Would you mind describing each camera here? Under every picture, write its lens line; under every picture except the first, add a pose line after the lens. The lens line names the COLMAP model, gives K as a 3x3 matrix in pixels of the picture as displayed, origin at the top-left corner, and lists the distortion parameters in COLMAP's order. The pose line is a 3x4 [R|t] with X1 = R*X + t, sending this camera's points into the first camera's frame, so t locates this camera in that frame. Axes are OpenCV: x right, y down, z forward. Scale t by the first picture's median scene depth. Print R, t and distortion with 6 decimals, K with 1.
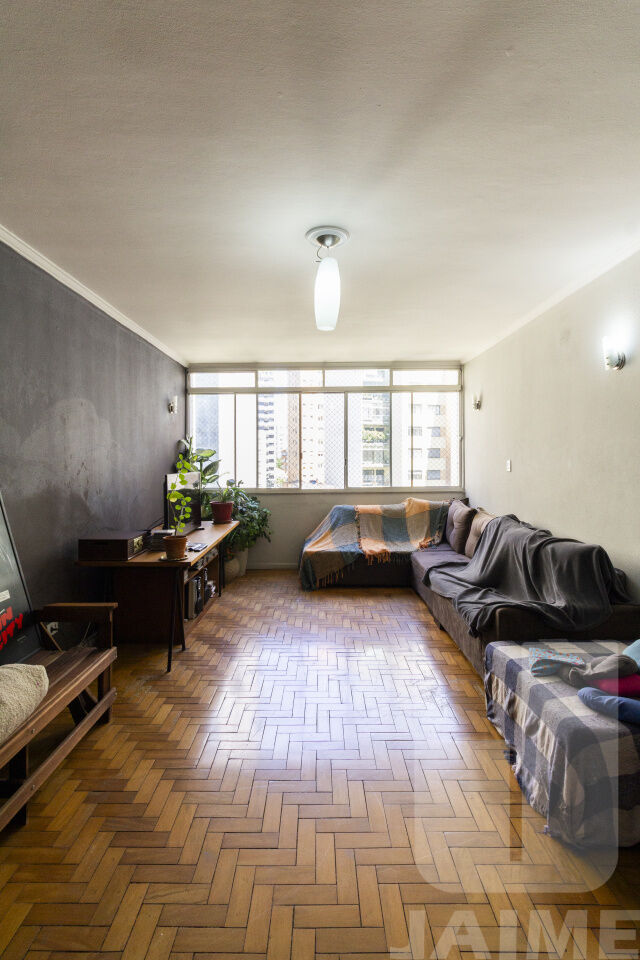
lens RADIAL K [[457.8, 0, 319.0], [0, 457.8, 464.7], [0, 0, 1]] dist [0.000502, 0.000103]
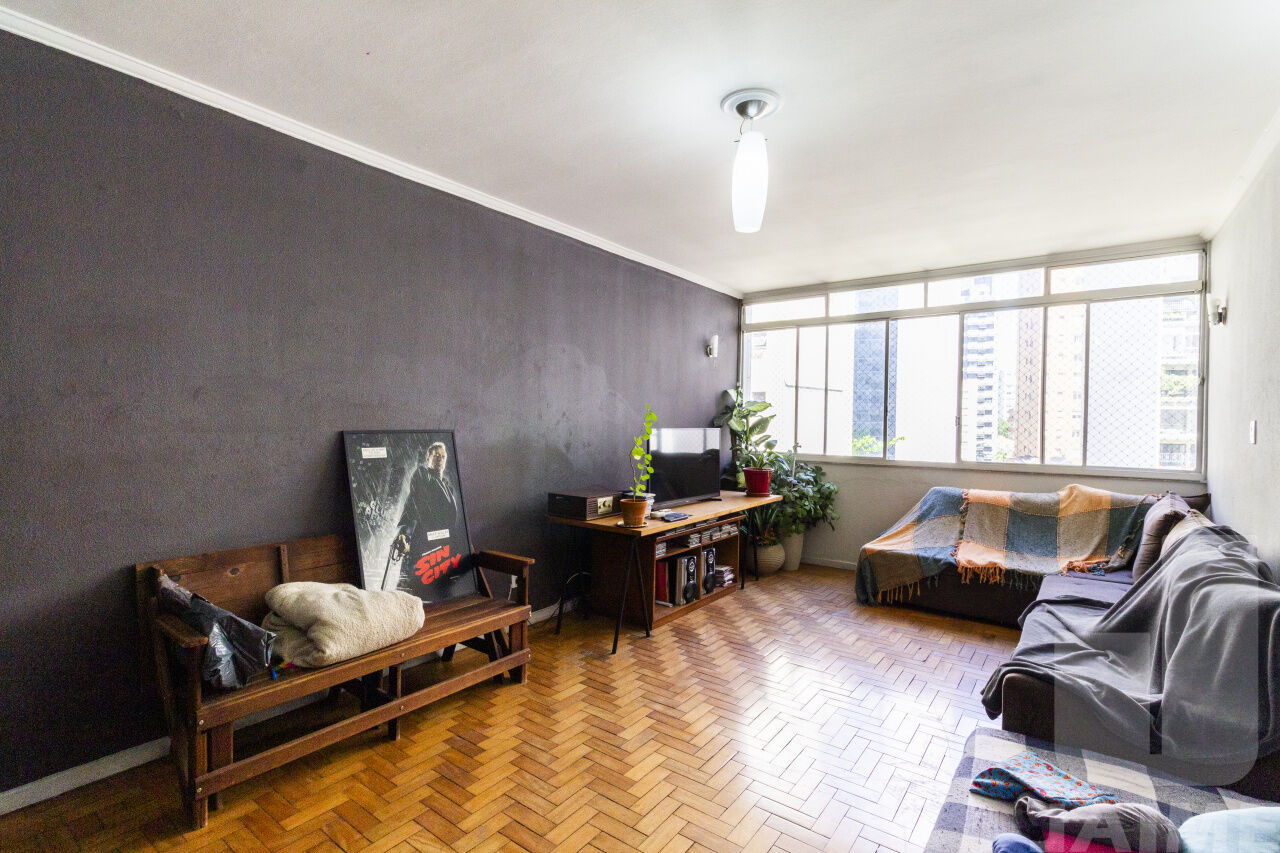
lens RADIAL K [[606.3, 0, 655.4], [0, 606.3, 425.7], [0, 0, 1]] dist [0.002012, 0.000408]
pose [[0.809933, 0.022716, -0.586082, 0.282519], [-0.024713, 0.999684, 0.004594, 0.009203], [0.586002, 0.010763, 0.810238, 0.078936]]
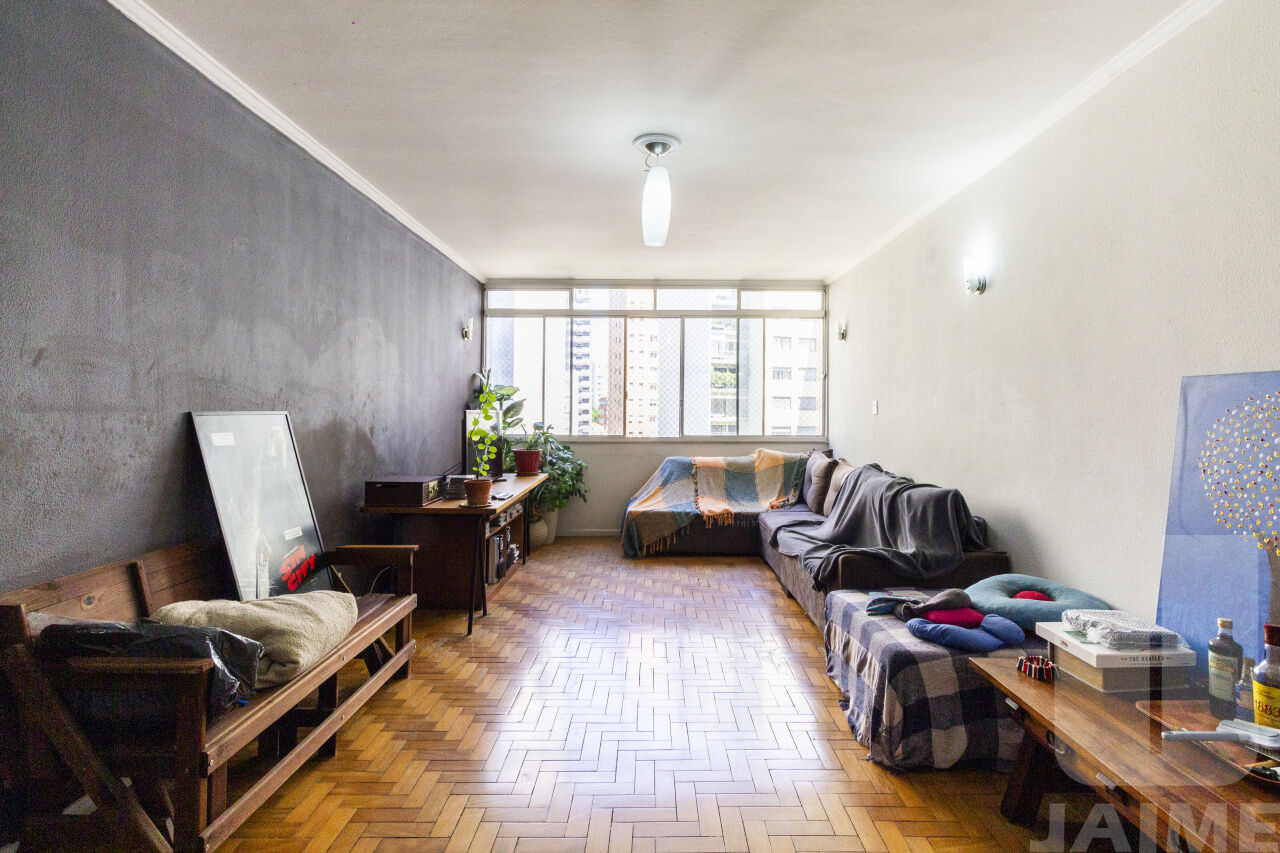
lens RADIAL K [[636.4, 0, 666.8], [0, 636.4, 410.3], [0, 0, 1]] dist [0.002374, 0.000665]
pose [[0.999647, 0.010677, 0.024313, 0.007524], [-0.010321, 0.999839, -0.014691, 0.029674], [-0.024466, 0.014435, 0.999596, -0.153274]]
